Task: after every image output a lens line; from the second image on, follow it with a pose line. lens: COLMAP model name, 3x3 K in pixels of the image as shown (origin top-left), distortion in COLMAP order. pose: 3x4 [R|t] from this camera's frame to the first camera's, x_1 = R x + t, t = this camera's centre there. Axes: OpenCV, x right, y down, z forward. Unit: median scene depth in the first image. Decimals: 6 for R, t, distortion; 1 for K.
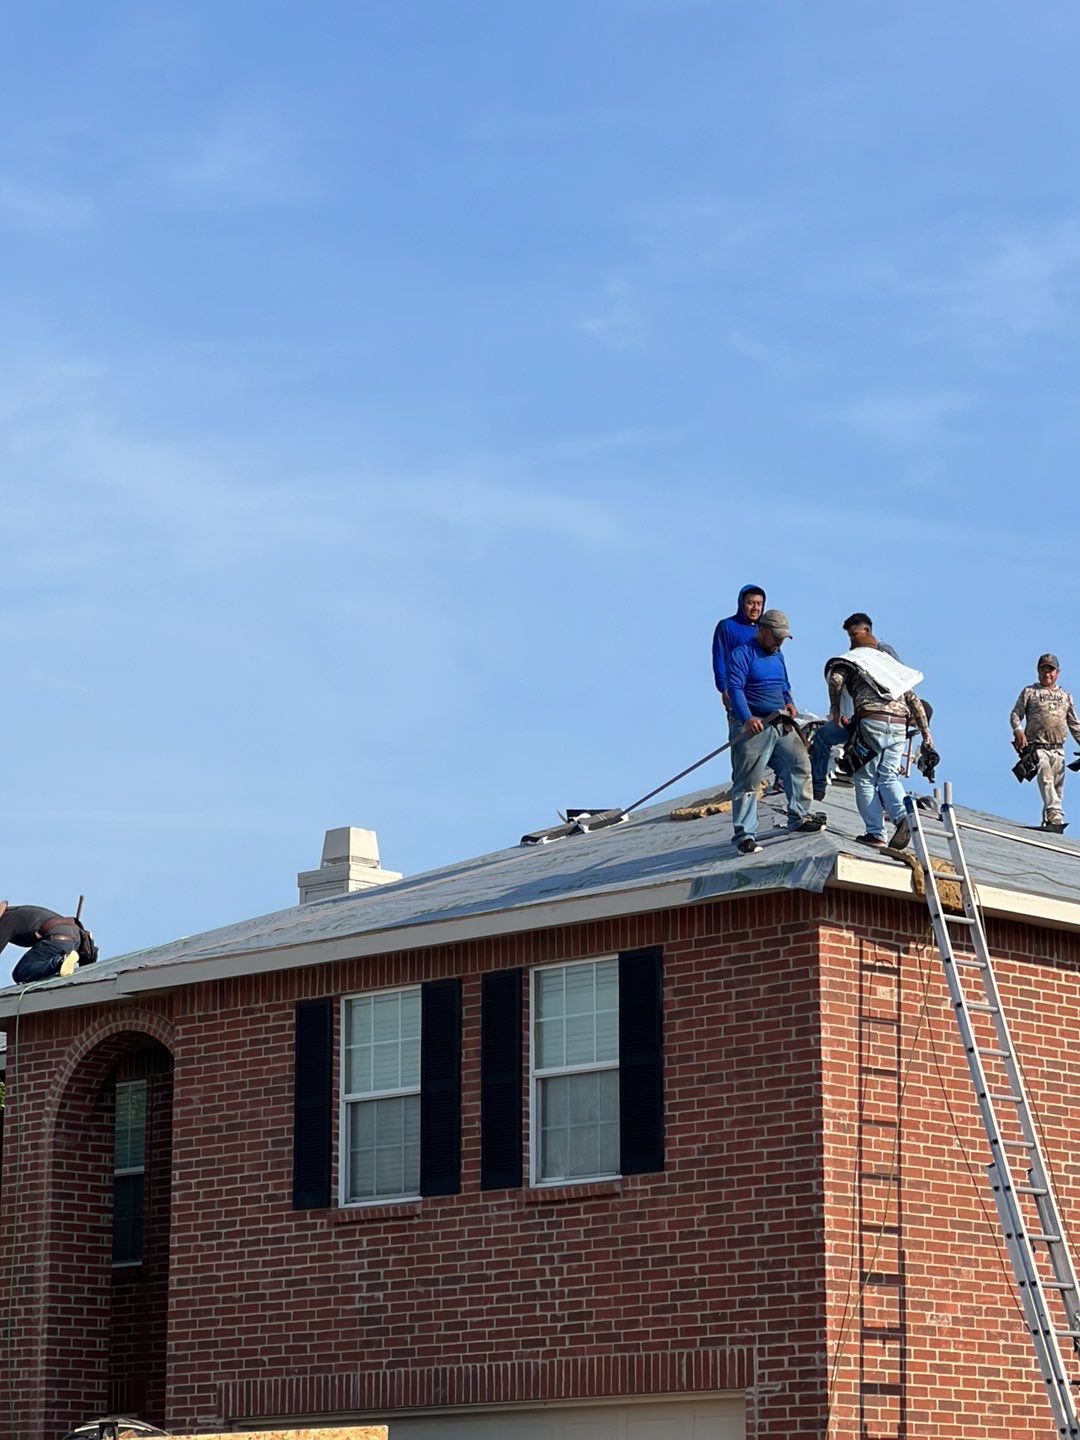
lens RADIAL K [[4199.9, 0, 545.2], [0, 4199.9, 559.6], [0, 0, 1]] dist [-0.232503, 5.452911]
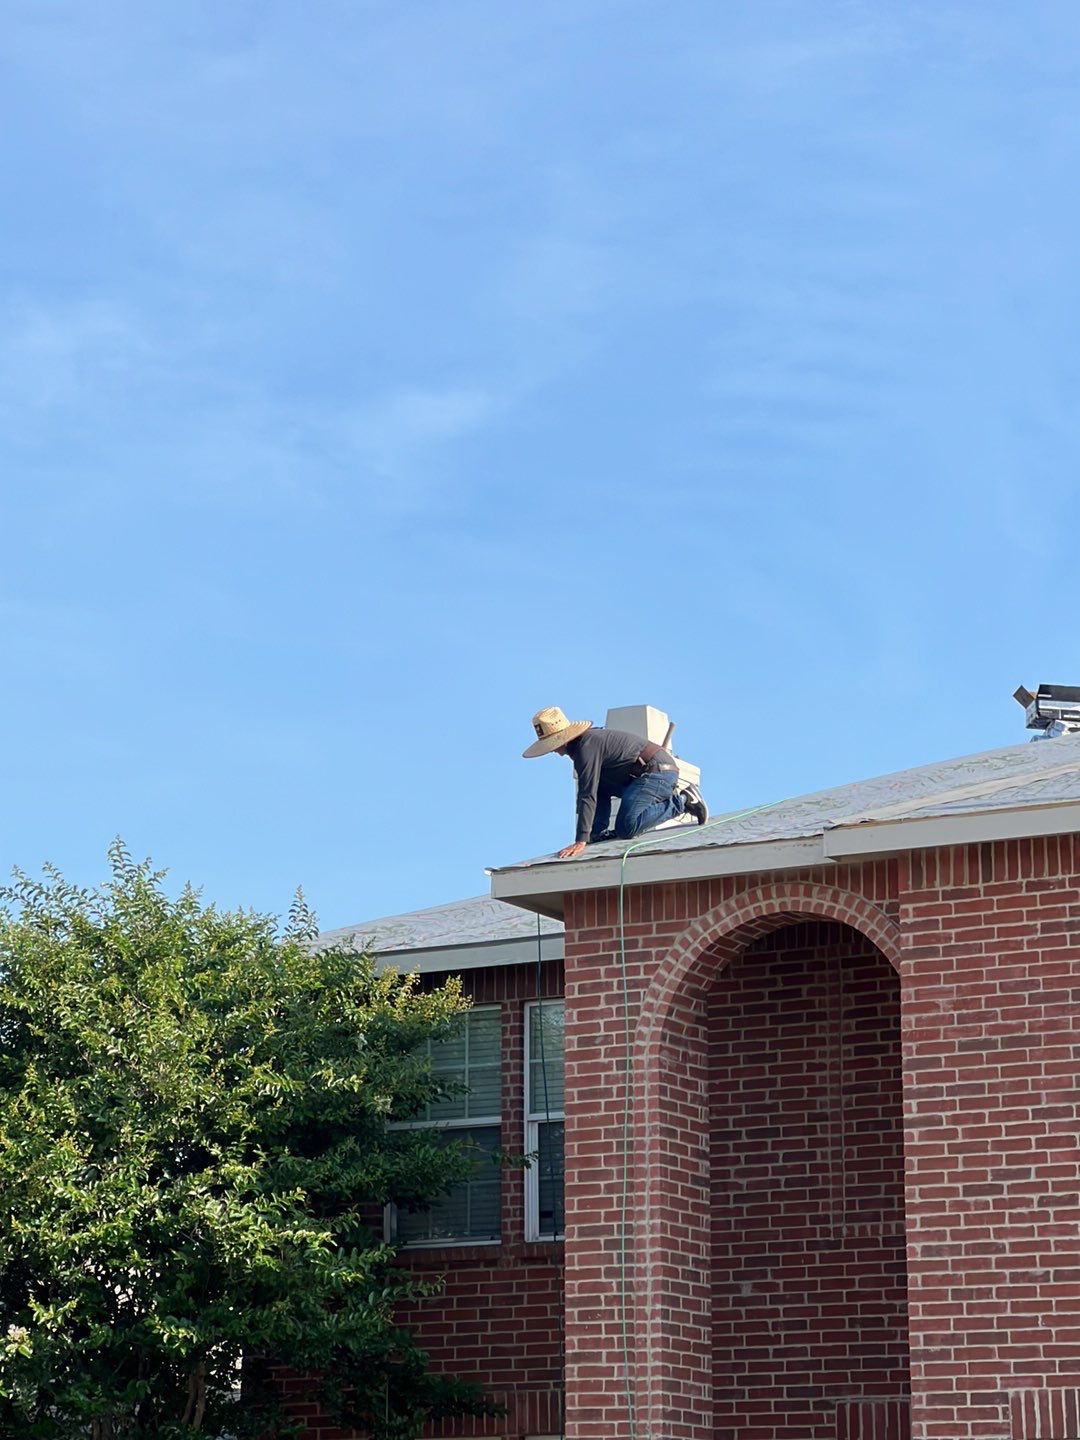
lens RADIAL K [[4181.8, 0, 540.0], [0, 4181.8, 720.0], [0, 0, 1]] dist [-0.126231, 8.512755]
pose [[0.970601, 0.058885, 0.233380, -0.316935], [-0.064001, 0.997846, 0.014403, 0.071752], [-0.232029, -0.028916, 0.972279, 0.301660]]
